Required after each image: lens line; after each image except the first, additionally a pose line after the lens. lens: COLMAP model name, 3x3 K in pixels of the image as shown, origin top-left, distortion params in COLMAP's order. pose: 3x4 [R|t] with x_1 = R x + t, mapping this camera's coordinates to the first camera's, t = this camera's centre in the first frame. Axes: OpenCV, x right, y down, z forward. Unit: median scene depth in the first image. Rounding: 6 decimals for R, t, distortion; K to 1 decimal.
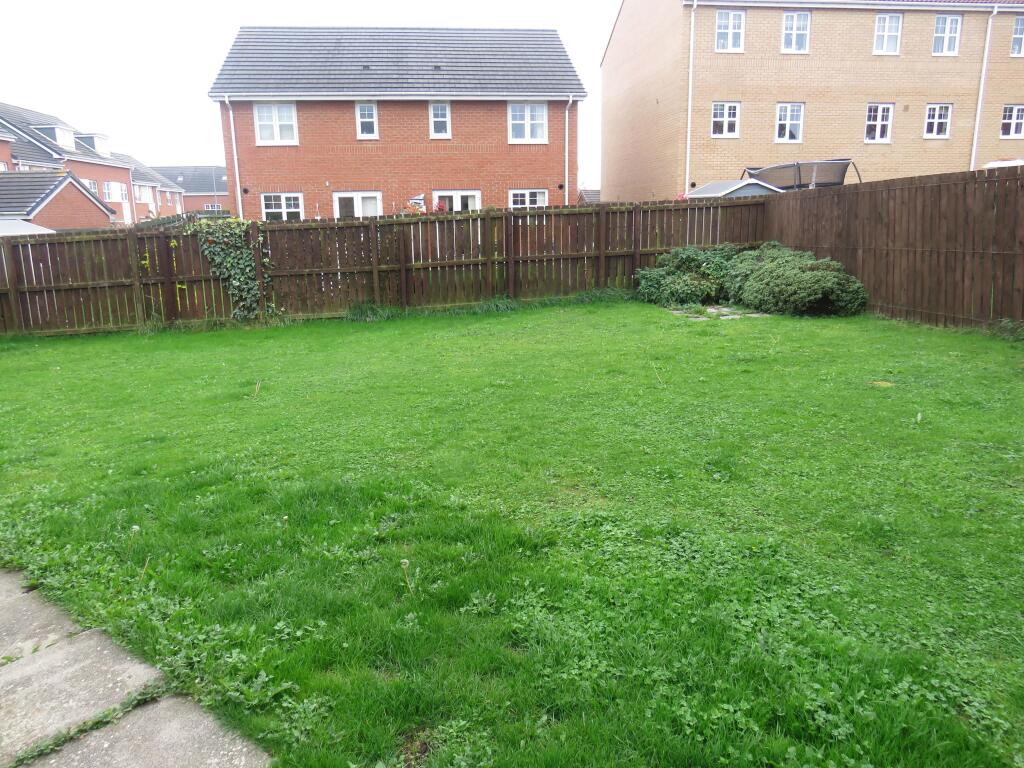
lens RADIAL K [[724.3, 0, 512.0], [0, 724.3, 384.0], [0, 0, 1]] dist [-0.025548, 0.010034]
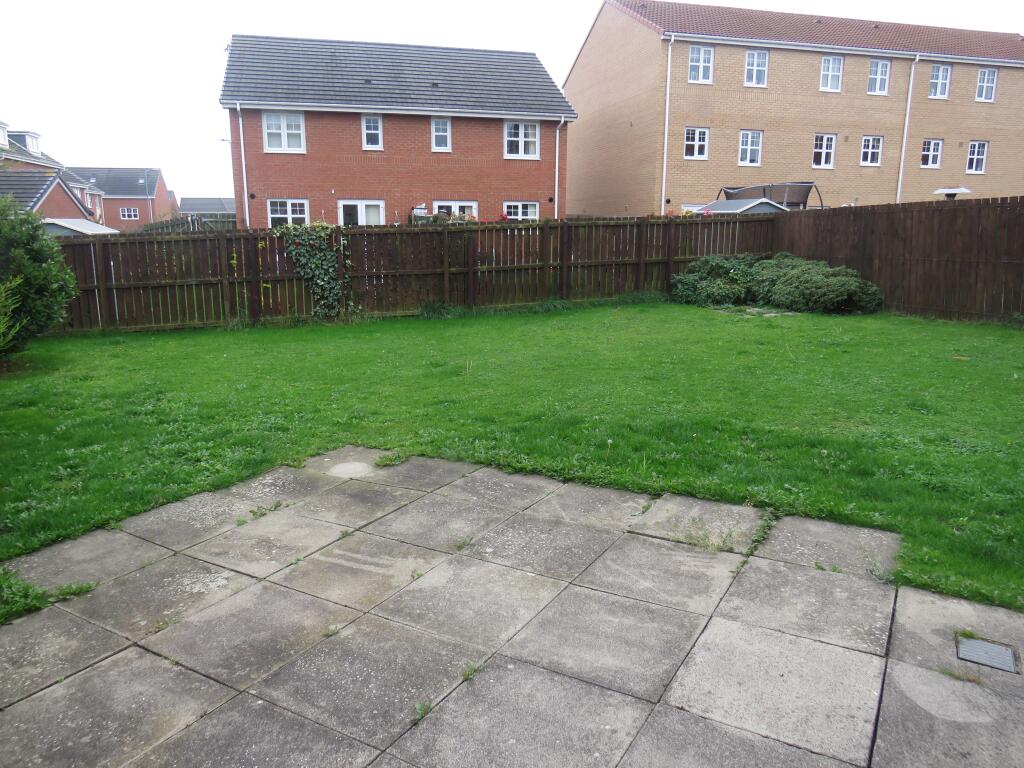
lens RADIAL K [[724.3, 0, 512.0], [0, 724.3, 384.0], [0, 0, 1]] dist [-0.025548, 0.010034]
pose [[0.990825, -0.008885, 0.134859, -0.148367], [0.010906, 0.999839, -0.014261, 0.017652], [-0.134710, 0.015601, 0.990762, -0.060965]]
